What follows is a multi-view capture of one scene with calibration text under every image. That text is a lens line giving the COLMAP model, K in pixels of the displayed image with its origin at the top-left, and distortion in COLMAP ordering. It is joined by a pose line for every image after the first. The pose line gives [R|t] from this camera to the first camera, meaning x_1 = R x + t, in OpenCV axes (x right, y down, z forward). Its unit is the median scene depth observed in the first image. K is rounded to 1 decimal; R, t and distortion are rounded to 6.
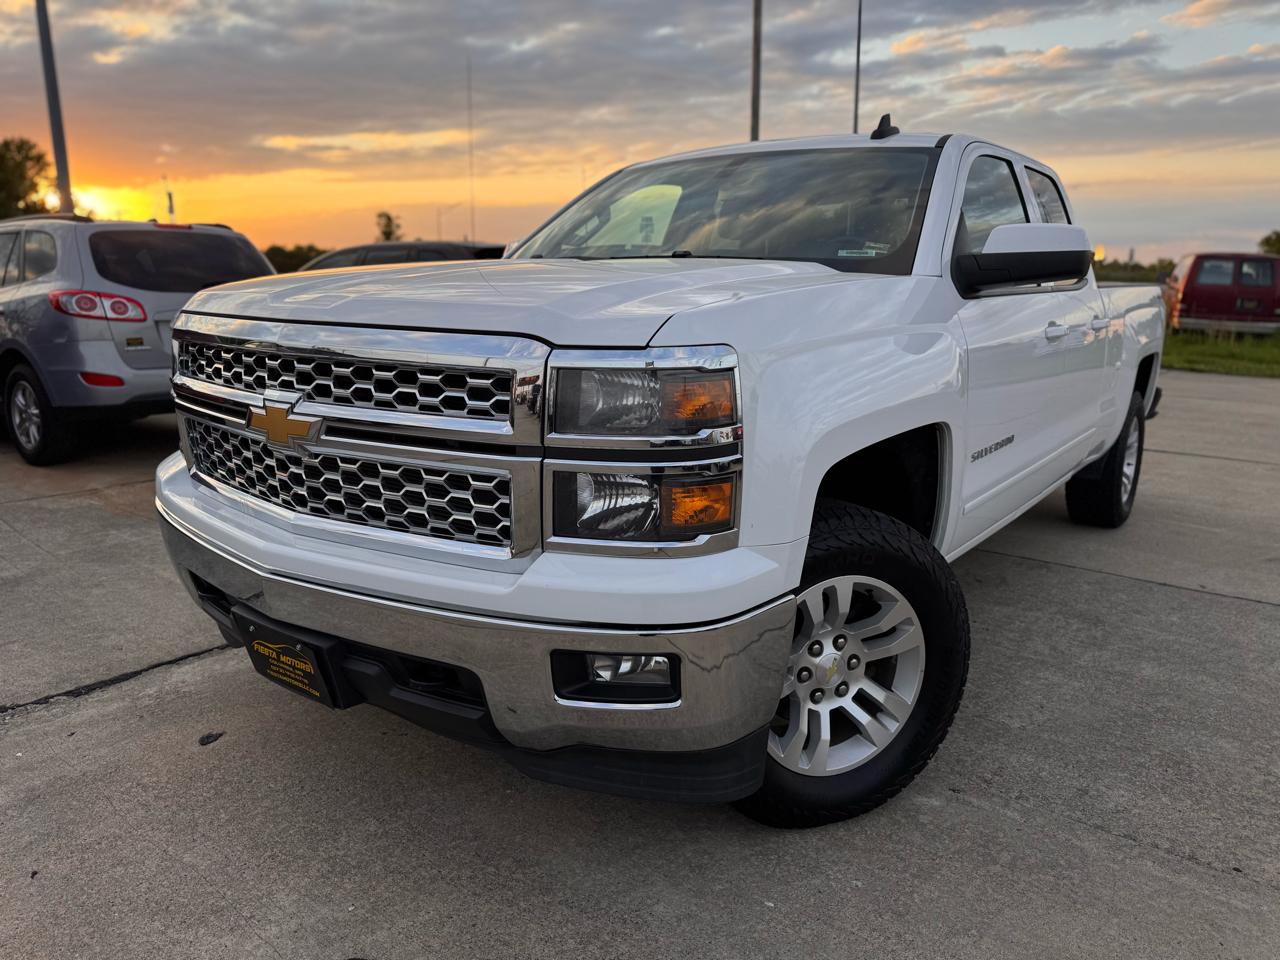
lens RADIAL K [[925.1, 0, 620.1], [0, 925.1, 449.2], [0, 0, 1]] dist [-0.005773, -0.000459]
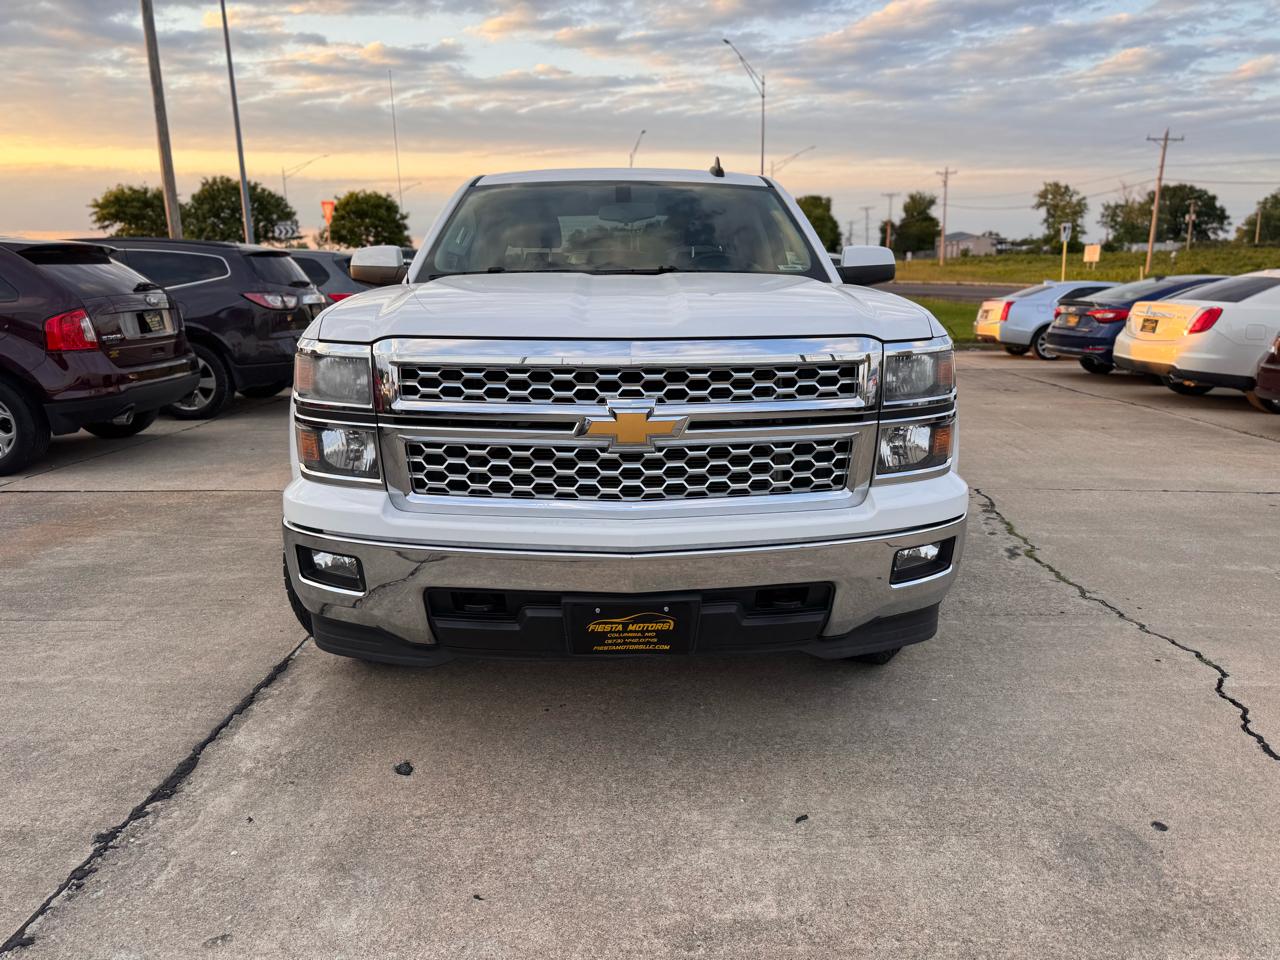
lens RADIAL K [[930.9, 0, 642.0], [0, 930.9, 489.4], [0, 0, 1]] dist [0.007336, -0.013527]
pose [[0.770093, -0.157964, 0.618064, -0.807661], [0.127650, 0.987420, 0.093314, -0.042630], [-0.625029, 0.007035, 0.780570, 0.056996]]
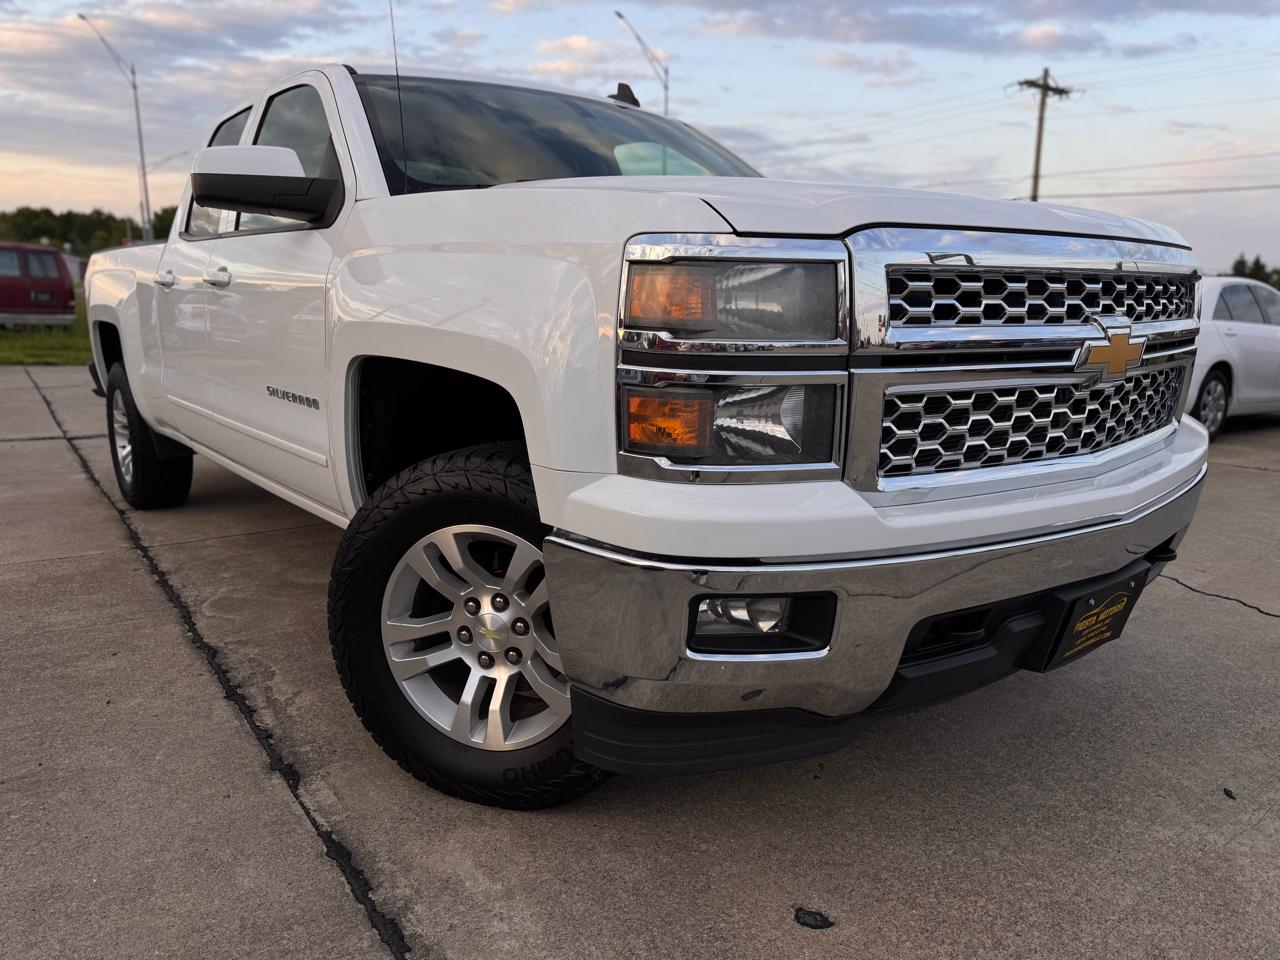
lens RADIAL K [[946.6, 0, 640.0], [0, 946.6, 480.0], [0, 0, 1]] dist [0.011015, -0.008697]
pose [[0.234792, -0.194312, 0.952426, -1.014421], [0.170778, 0.972822, 0.156373, -0.095946], [-0.956926, 0.125938, 0.261595, 0.896342]]
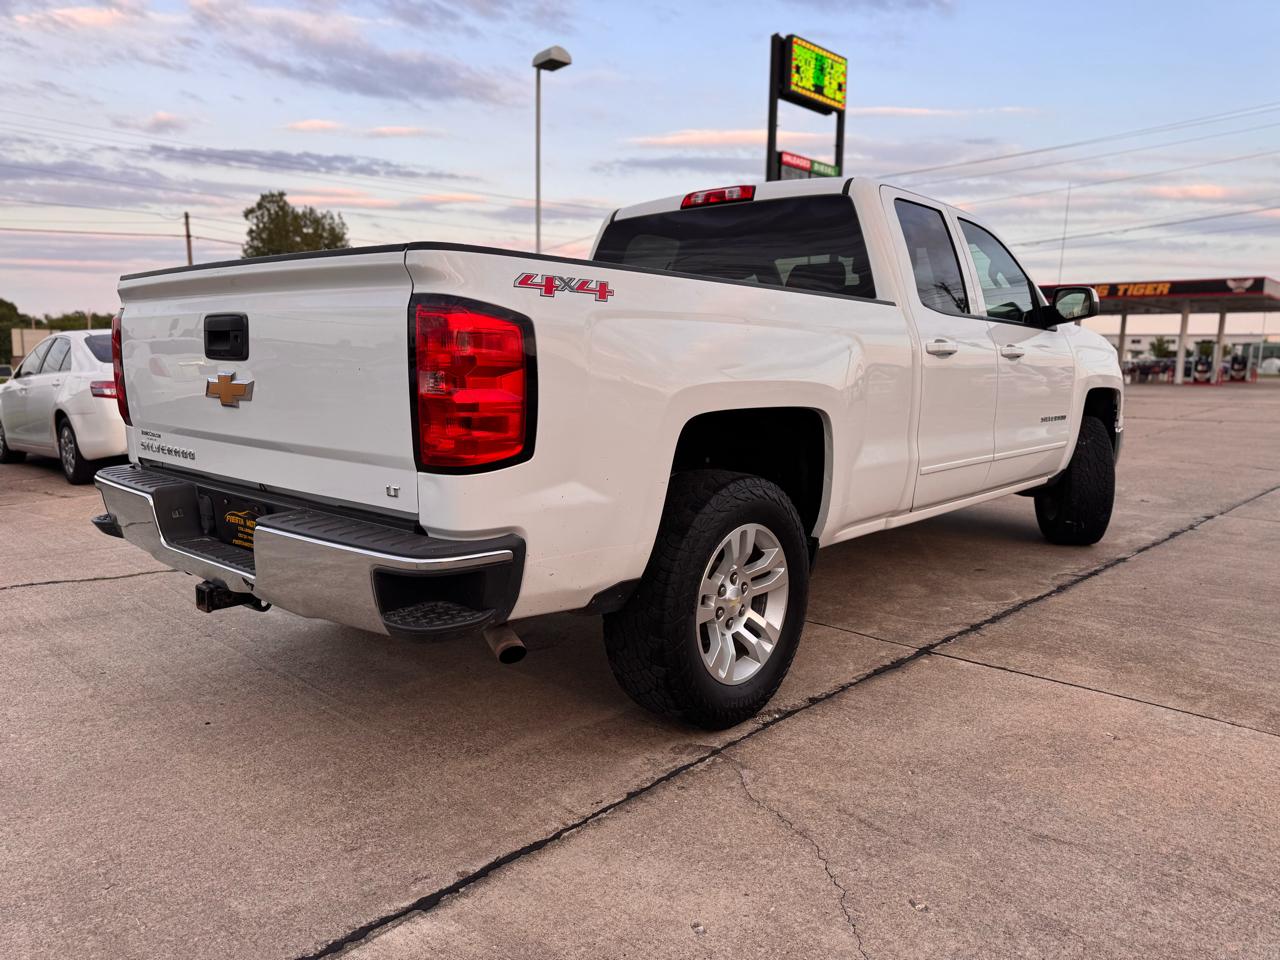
lens RADIAL K [[946.6, 0, 640.0], [0, 946.6, 480.0], [0, 0, 1]] dist [0.011015, -0.008697]
pose [[-0.999594, -0.026740, 0.009821, 0.619585], [-0.022594, 0.954182, 0.298372, -0.498234], [-0.017349, 0.298029, -0.954399, 3.269358]]
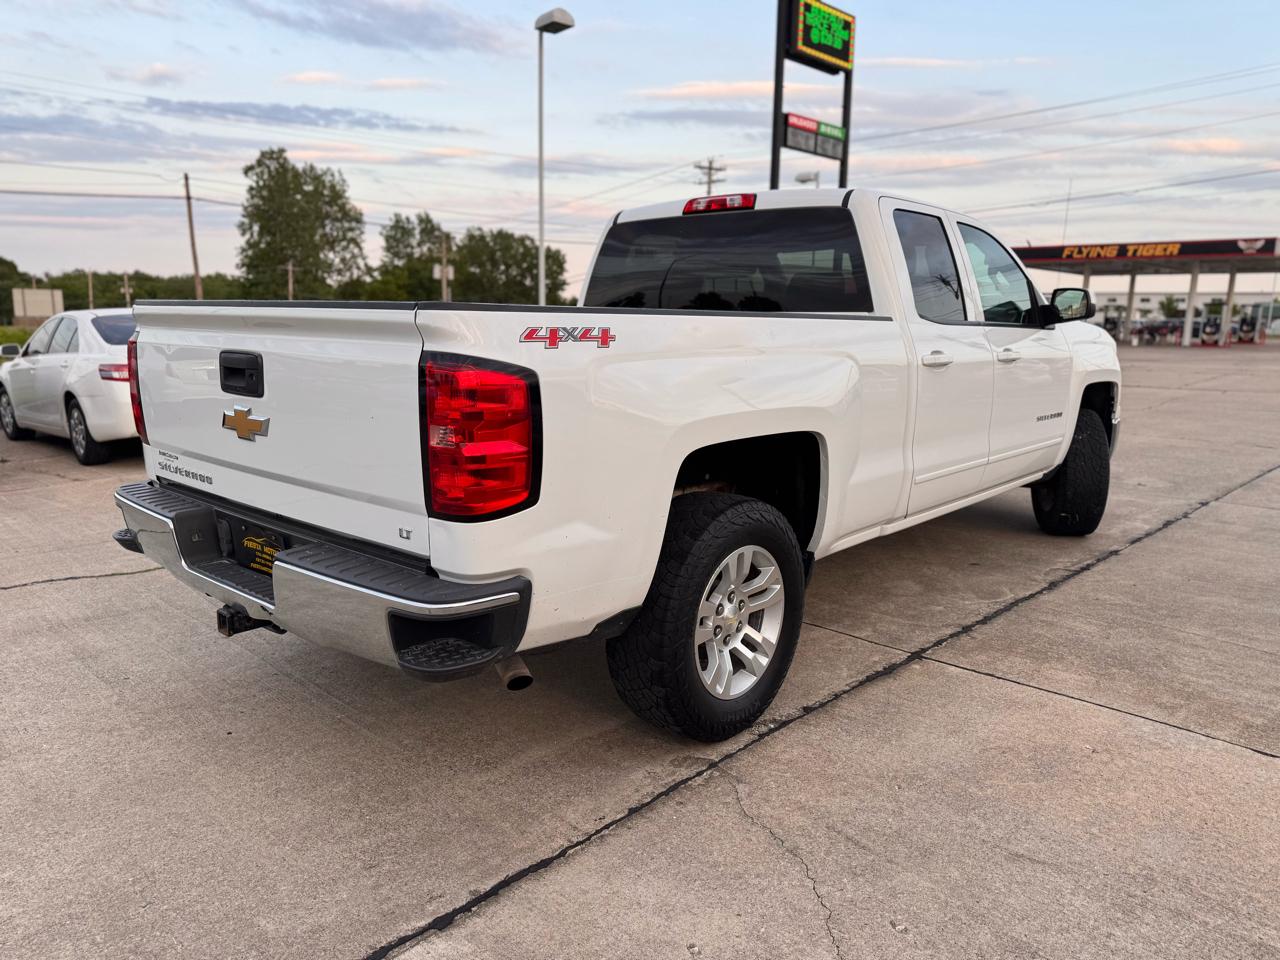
lens RADIAL K [[947.1, 0, 641.4], [0, 947.1, 482.7], [0, 0, 1]] dist [0.013399, -0.011597]
pose [[-0.999548, -0.027693, 0.011716, 0.617574], [-0.021992, 0.938982, 0.343262, -0.582052], [-0.020507, 0.342849, -0.939167, 3.282690]]
